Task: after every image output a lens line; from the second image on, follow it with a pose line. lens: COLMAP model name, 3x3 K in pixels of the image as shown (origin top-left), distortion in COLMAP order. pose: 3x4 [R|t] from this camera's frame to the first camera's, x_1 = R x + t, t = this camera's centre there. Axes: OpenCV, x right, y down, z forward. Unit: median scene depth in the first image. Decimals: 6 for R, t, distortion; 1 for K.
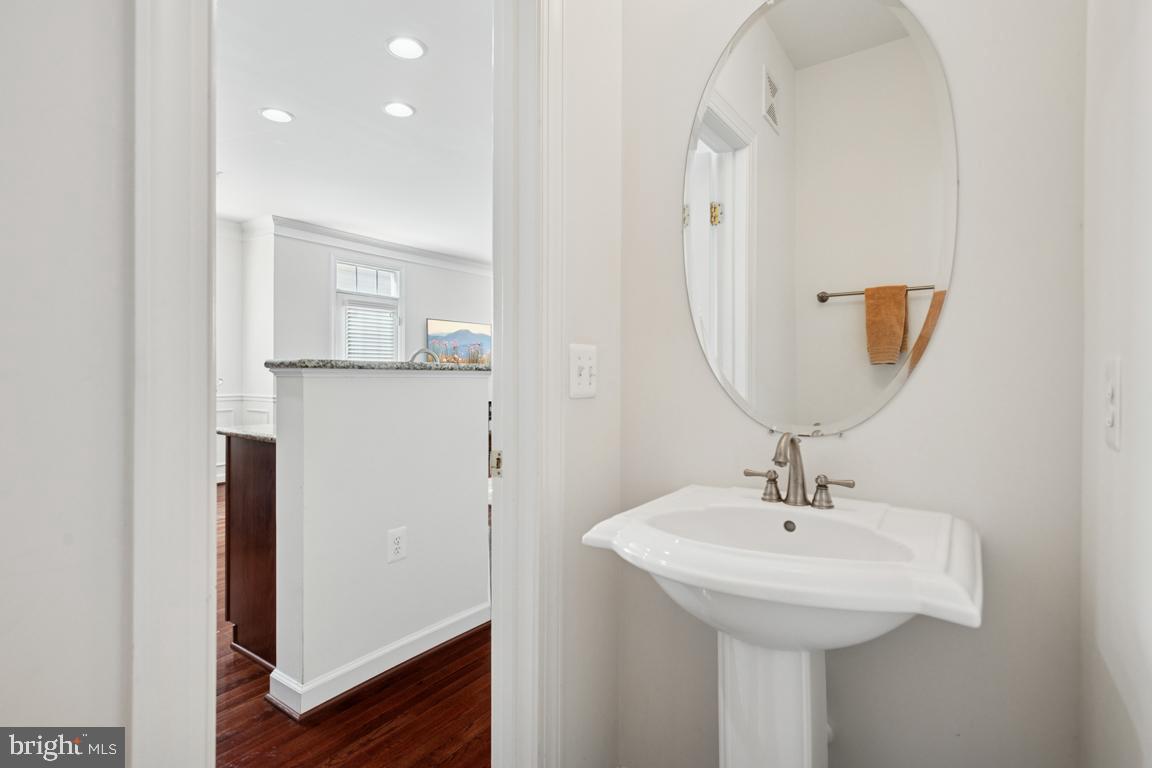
lens RADIAL K [[565.4, 0, 576.0], [0, 565.4, 380.7], [0, 0, 1]] dist [-0.002142, 0.008529]
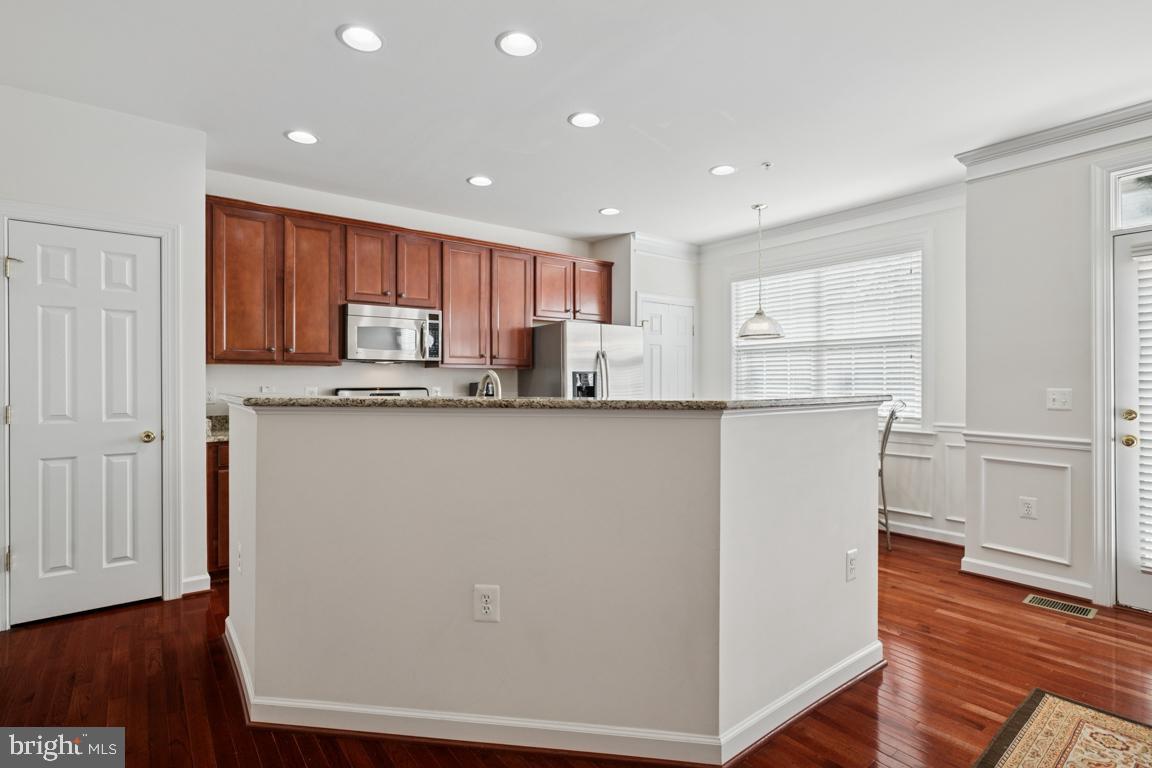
lens RADIAL K [[565.4, 0, 567.5], [0, 565.4, 384.8], [0, 0, 1]] dist [-0.002142, 0.008529]
pose [[-0.291400, 0.010194, -0.956547, 0.202414], [-0.001490, 0.999937, 0.011111, -0.029128], [0.956600, 0.004662, -0.291366, 0.679788]]
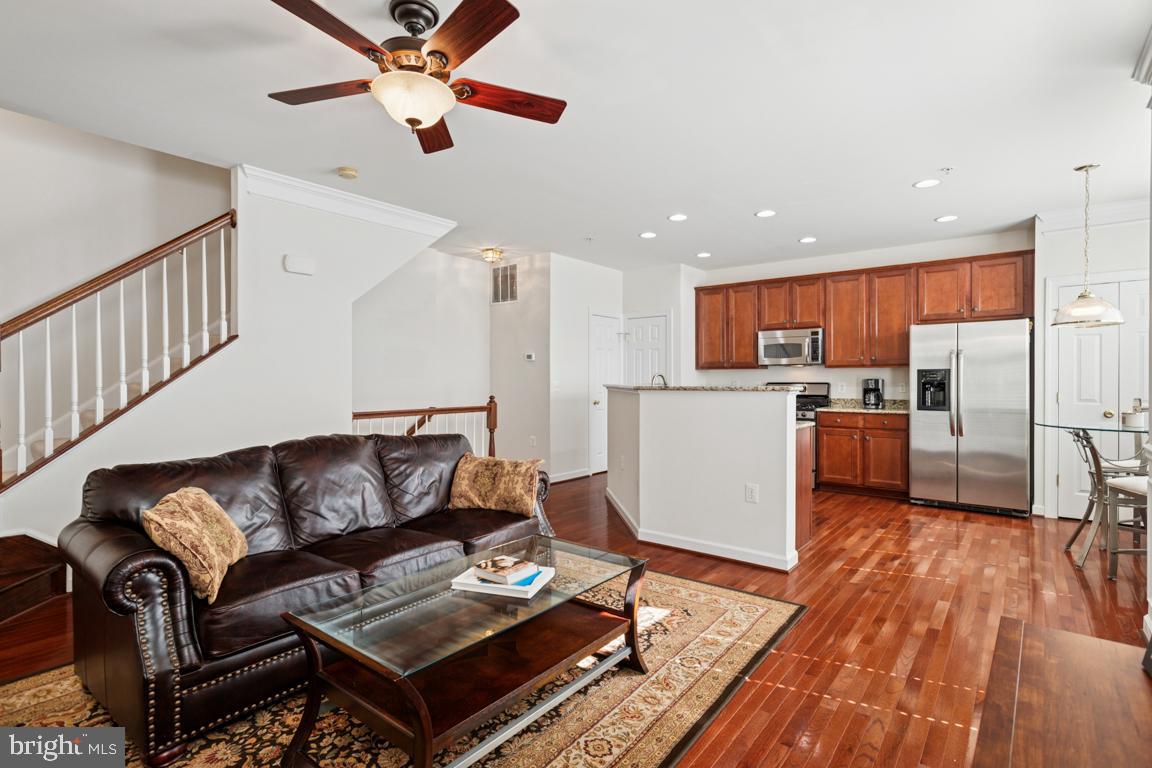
lens RADIAL K [[565.4, 0, 576.5], [0, 565.4, 379.6], [0, 0, 1]] dist [-0.002142, 0.008529]
pose [[-0.997970, 0.003051, 0.063620, -0.066927], [0.003146, 0.999994, 0.001392, -0.025668], [-0.063616, 0.001589, -0.997973, 1.356375]]
